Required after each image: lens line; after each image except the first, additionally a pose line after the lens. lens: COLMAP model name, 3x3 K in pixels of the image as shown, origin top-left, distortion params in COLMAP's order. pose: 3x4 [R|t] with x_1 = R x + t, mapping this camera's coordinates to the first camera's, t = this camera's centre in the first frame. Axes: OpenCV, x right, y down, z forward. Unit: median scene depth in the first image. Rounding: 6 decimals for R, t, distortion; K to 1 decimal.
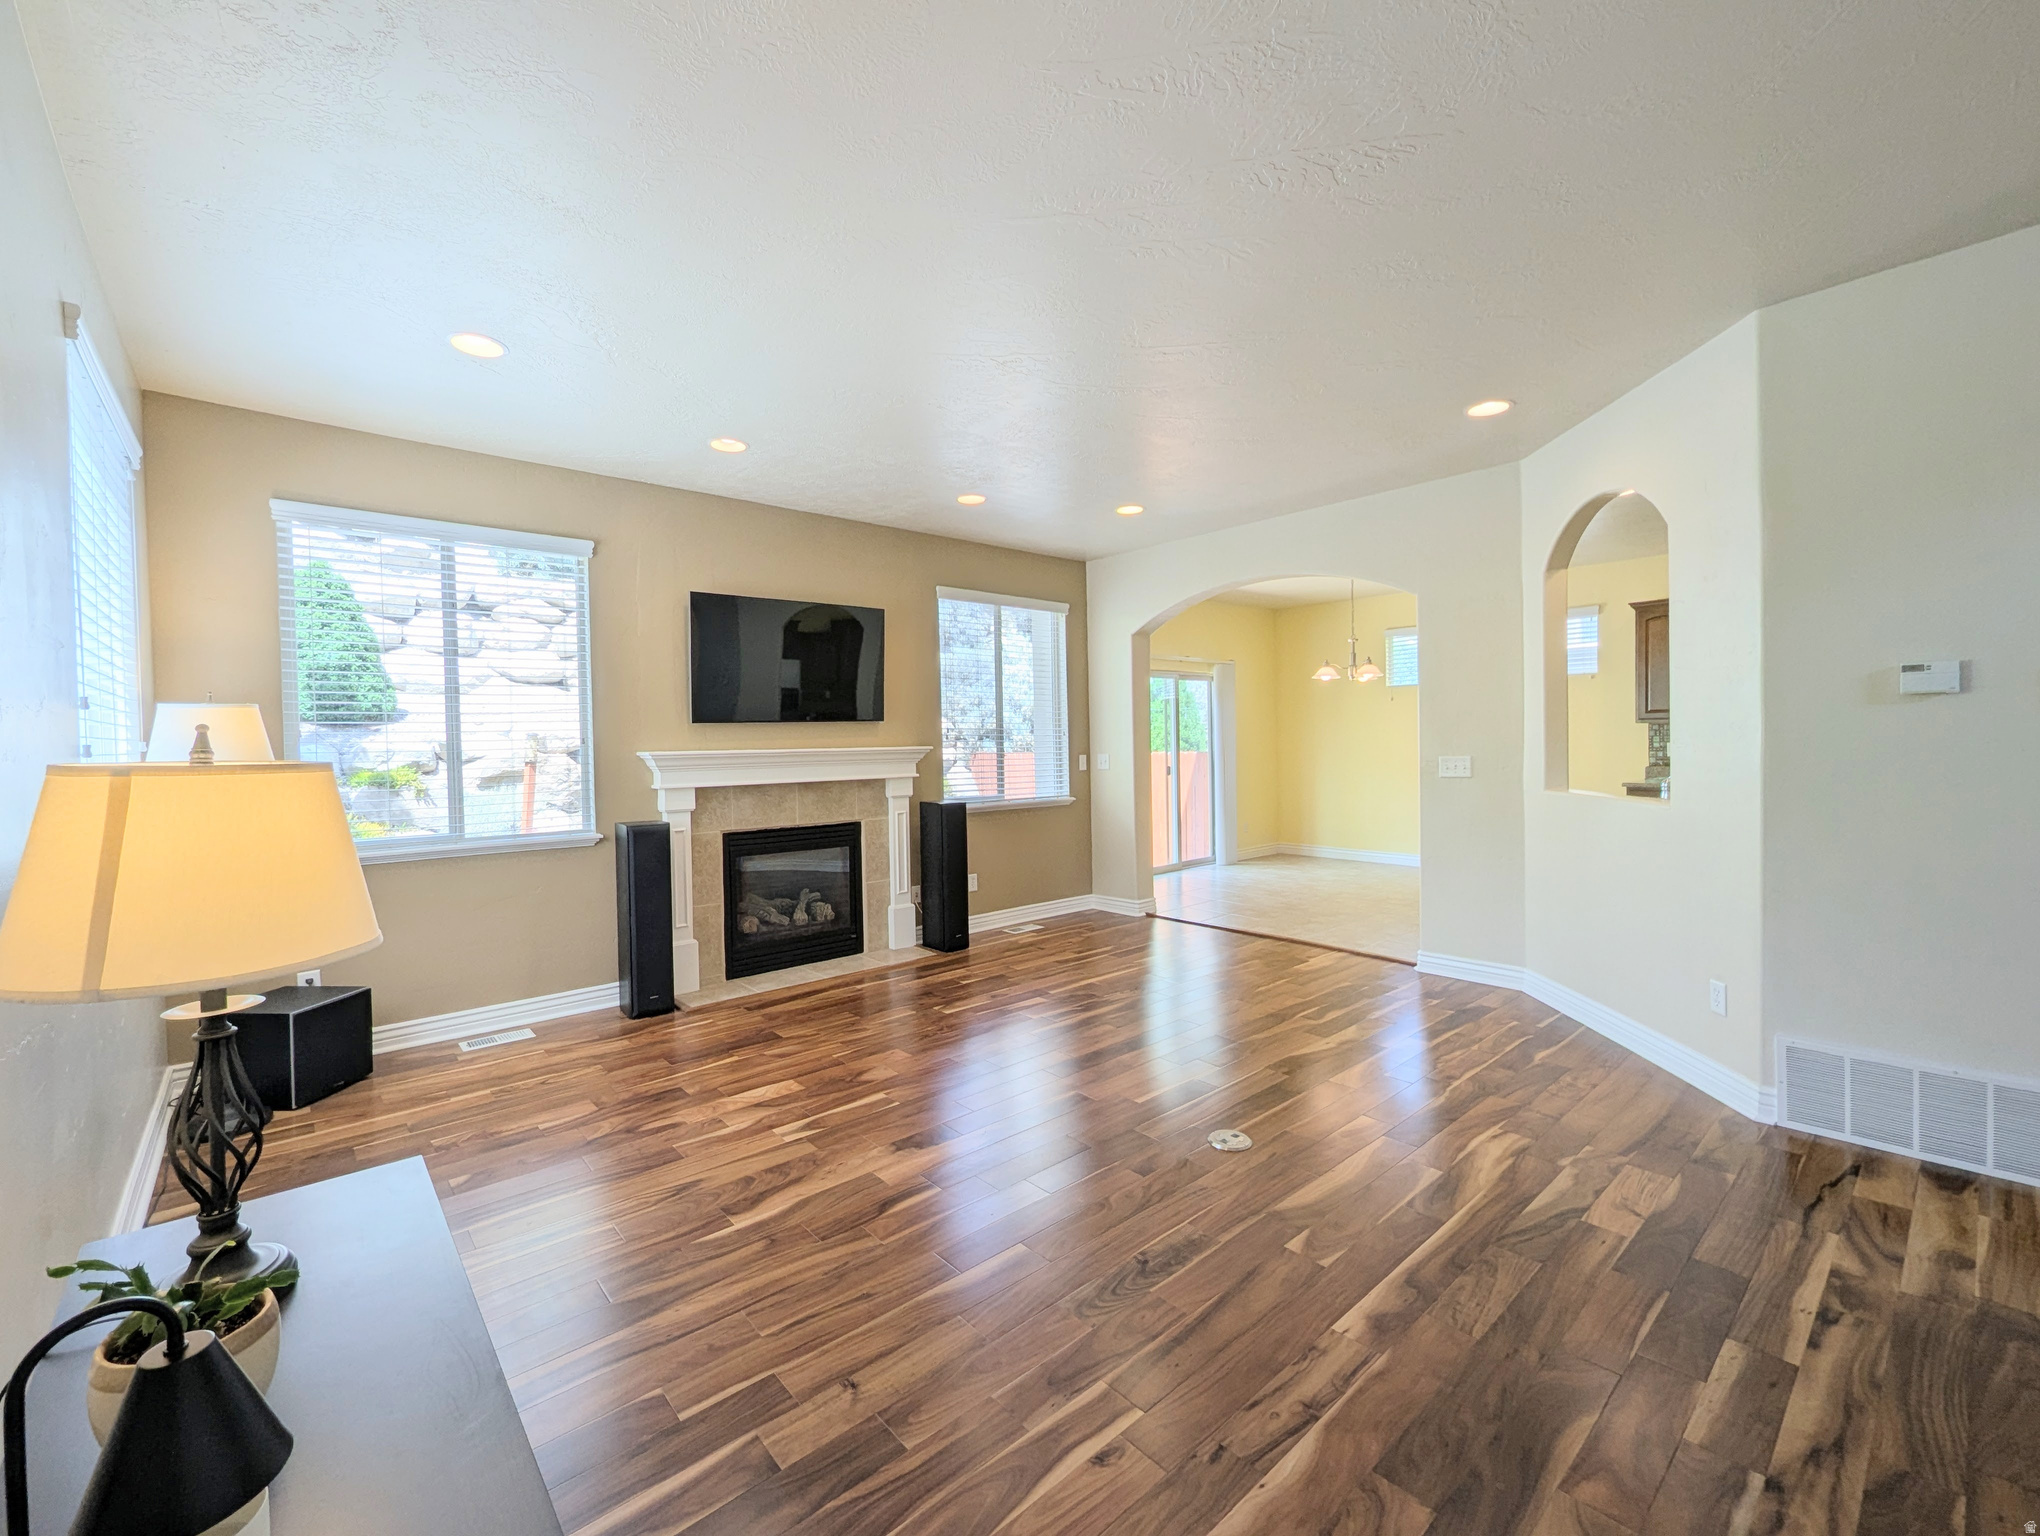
lens RADIAL K [[854.0, 0, 1004.2], [0, 854.0, 767.9], [0, 0, 1]] dist [-0.003920, -0.001890]
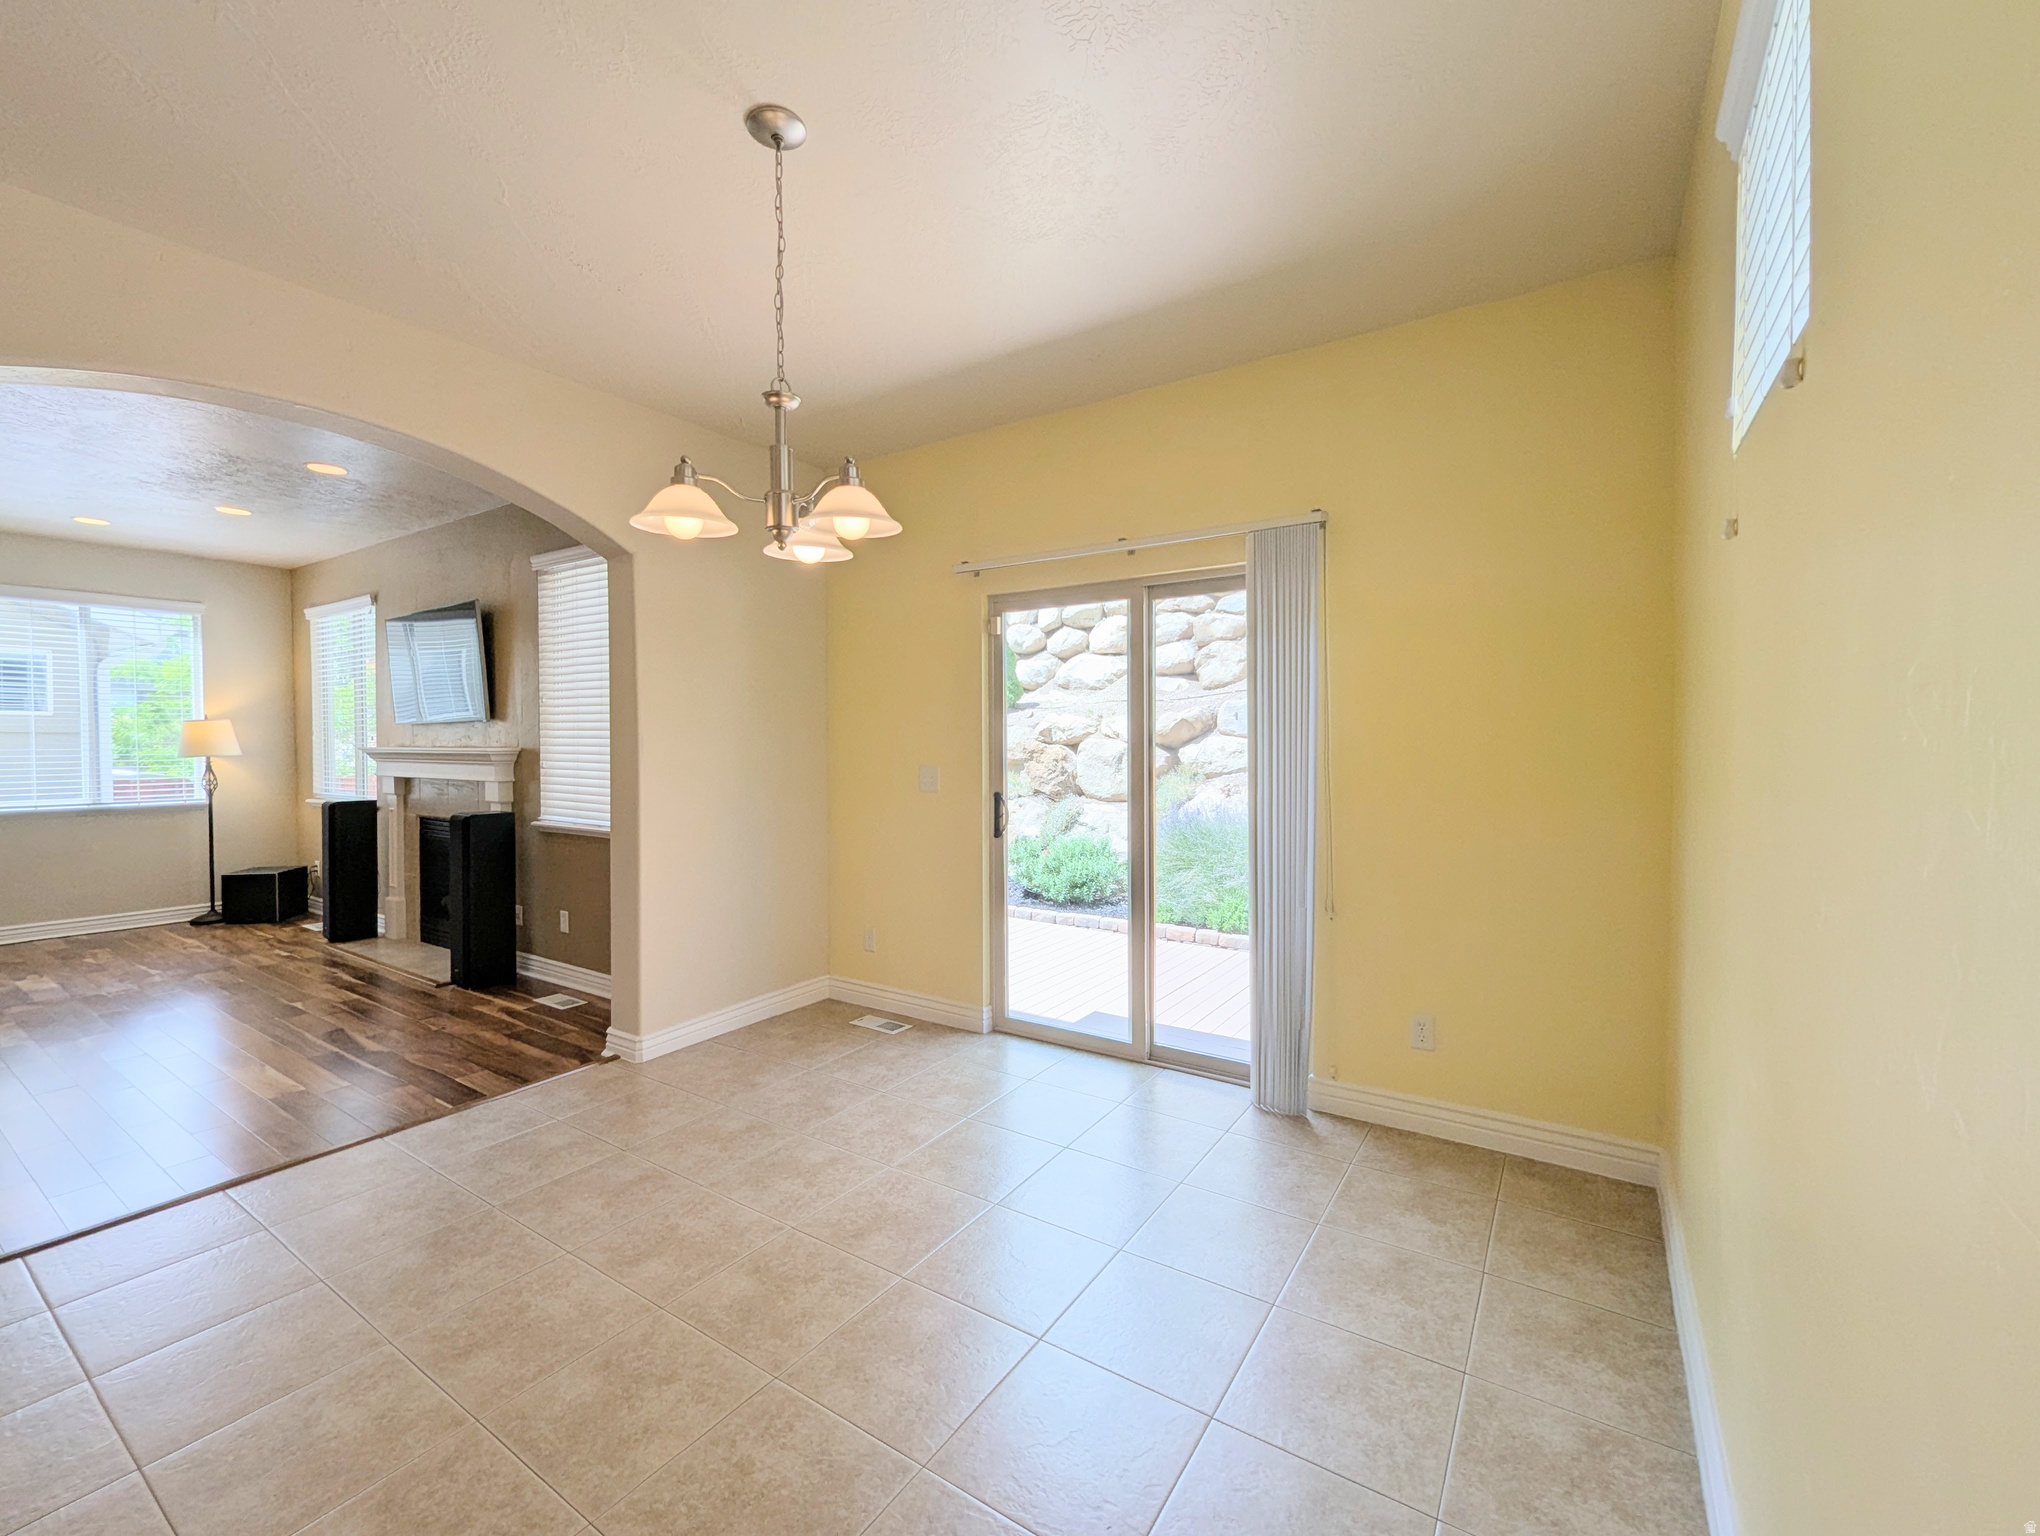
lens RADIAL K [[854.0, 0, 1017.4], [0, 854.0, 747.3], [0, 0, 1]] dist [-0.003920, -0.001890]
pose [[0.265287, 0.026108, -0.963816, 0.931102], [-0.031634, 0.999331, 0.018362, -0.061185], [0.963650, 0.025618, 0.265935, 1.323846]]
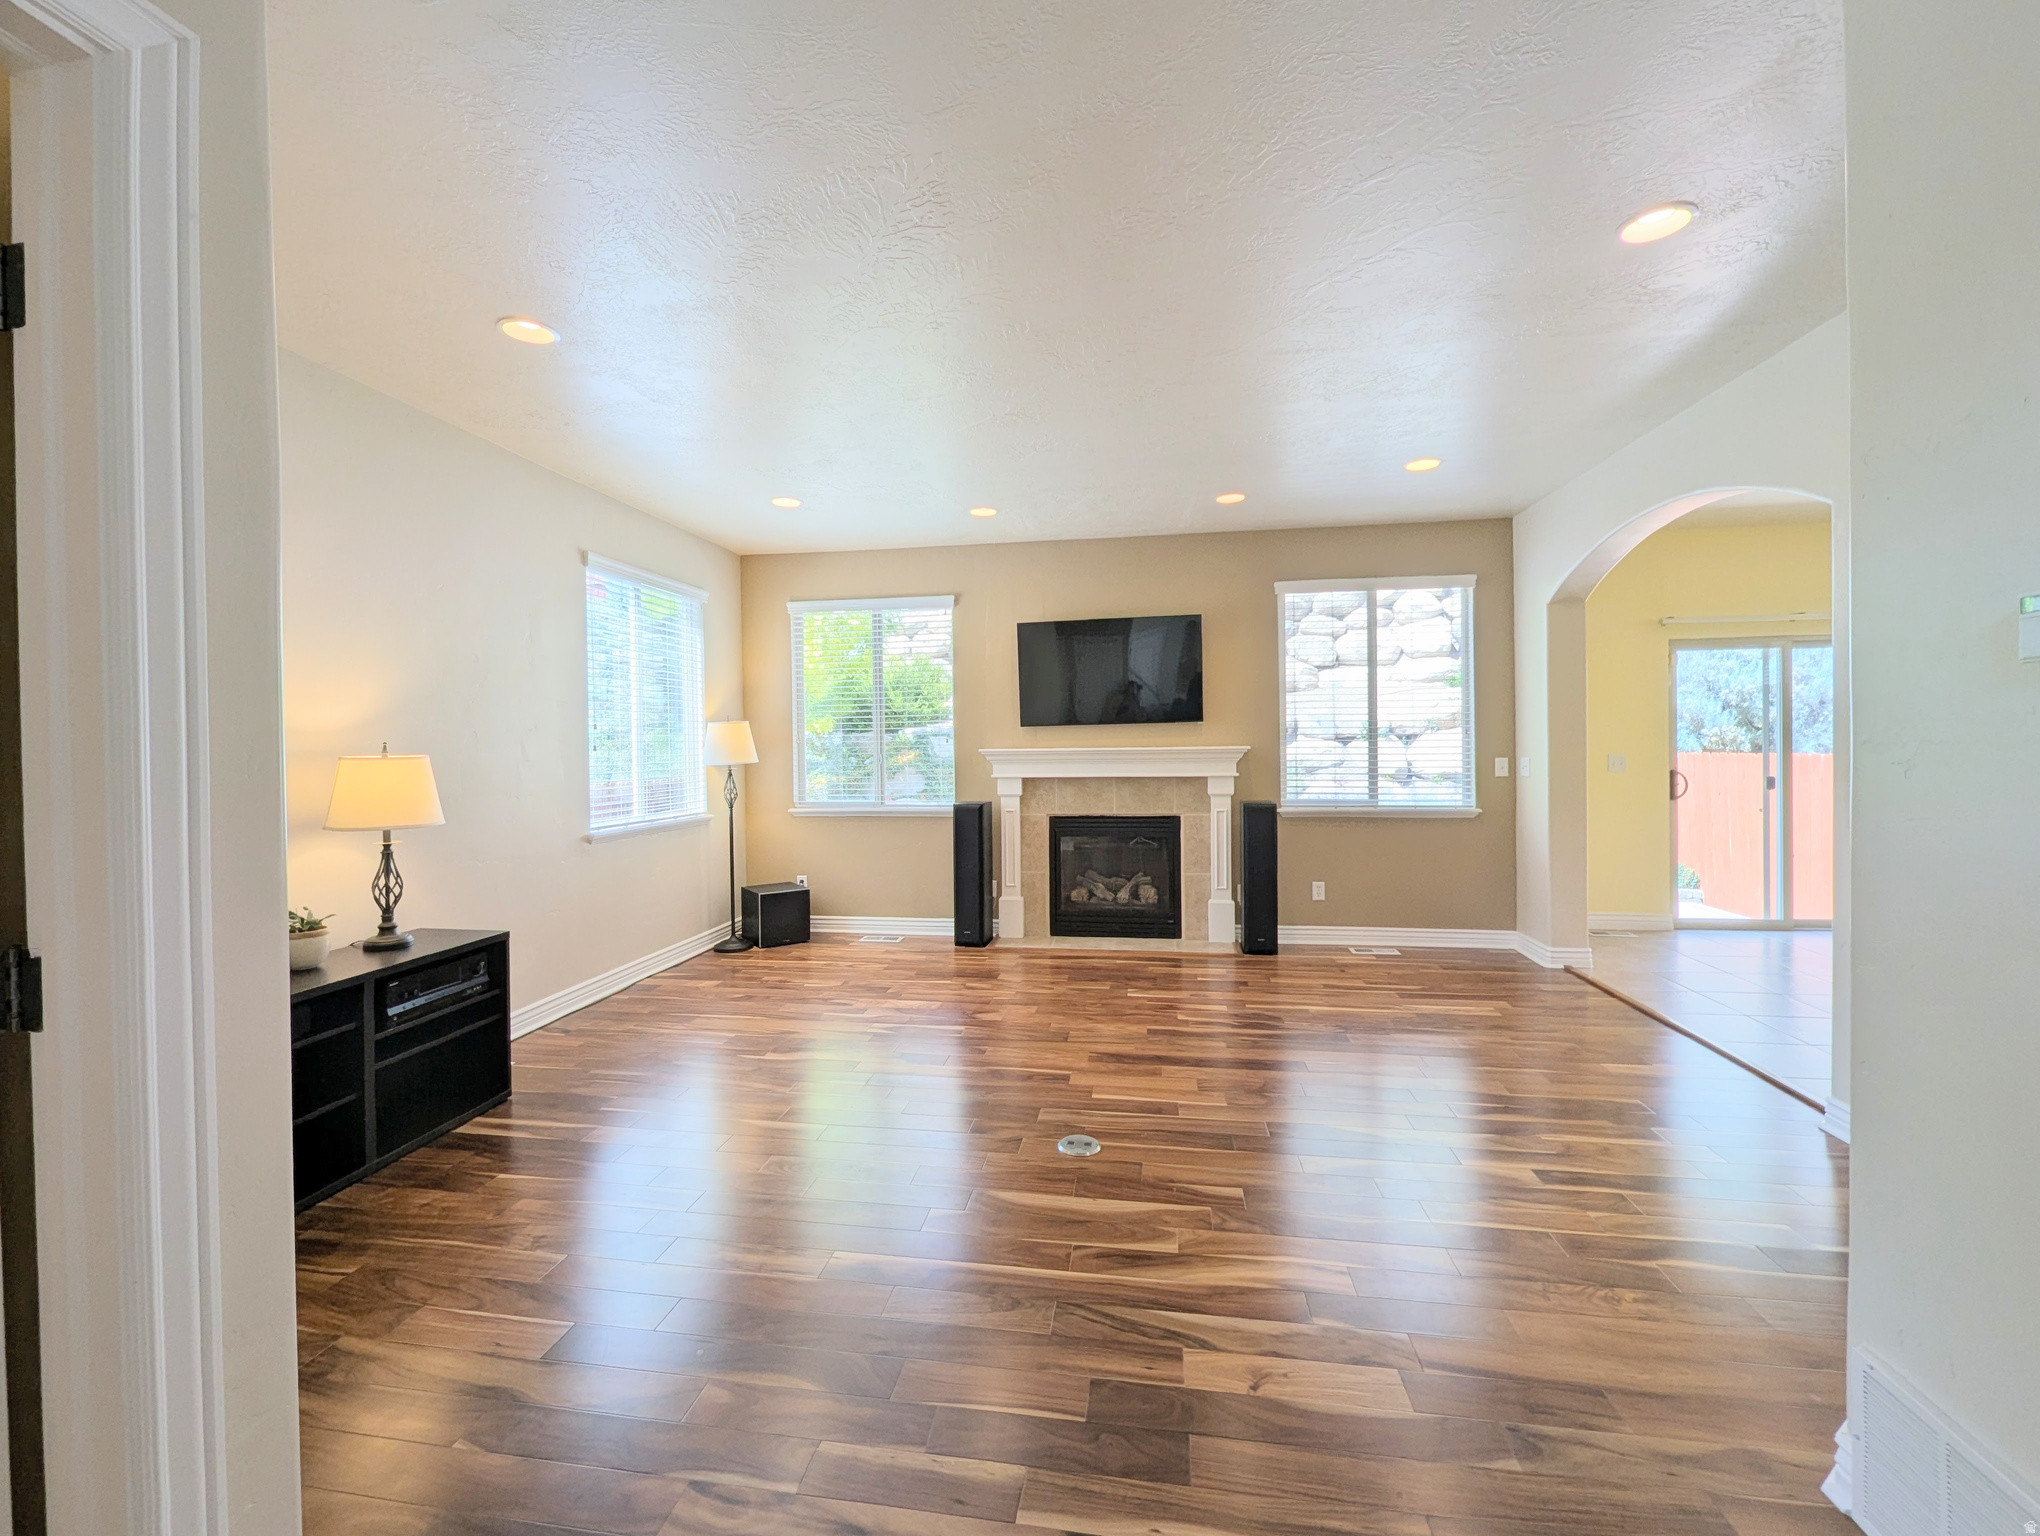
lens RADIAL K [[854.0, 0, 1011.2], [0, 854.0, 763.1], [0, 0, 1]] dist [-0.003920, -0.001890]
pose [[0.639313, 0.026294, -0.768497, 0.532483], [-0.022878, 0.999623, 0.015170, -0.014983], [0.768606, 0.007884, 0.639674, 0.159140]]
